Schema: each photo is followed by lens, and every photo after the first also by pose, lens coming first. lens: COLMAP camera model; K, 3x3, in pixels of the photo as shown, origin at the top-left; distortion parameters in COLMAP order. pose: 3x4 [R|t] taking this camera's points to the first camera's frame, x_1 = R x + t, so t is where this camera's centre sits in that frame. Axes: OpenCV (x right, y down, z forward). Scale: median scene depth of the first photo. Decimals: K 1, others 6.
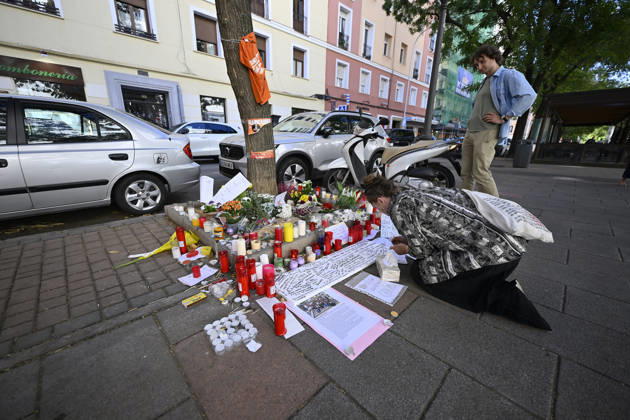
lens RADIAL K [[249.2, 0, 313.9], [0, 249.2, 212.4], [0, 0, 1]] dist [0.000239, 0.000121]
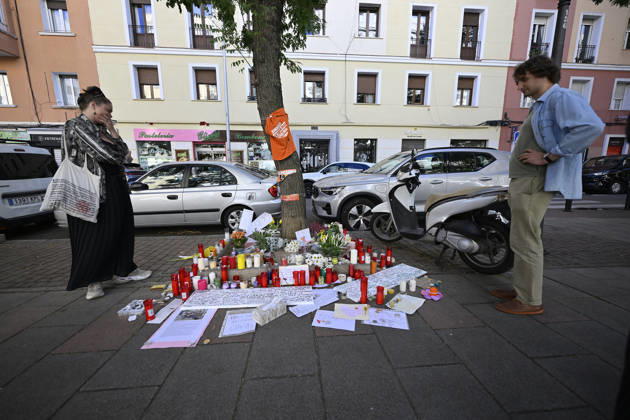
lens RADIAL K [[249.2, 0, 313.9], [0, 249.2, 212.4], [0, 0, 1]] dist [0.000239, 0.000121]
pose [[0.774689, 0.081402, -0.627081, 0.395990], [-0.157647, 0.985229, -0.066862, -0.058130], [0.612376, 0.150655, 0.776079, 0.078309]]
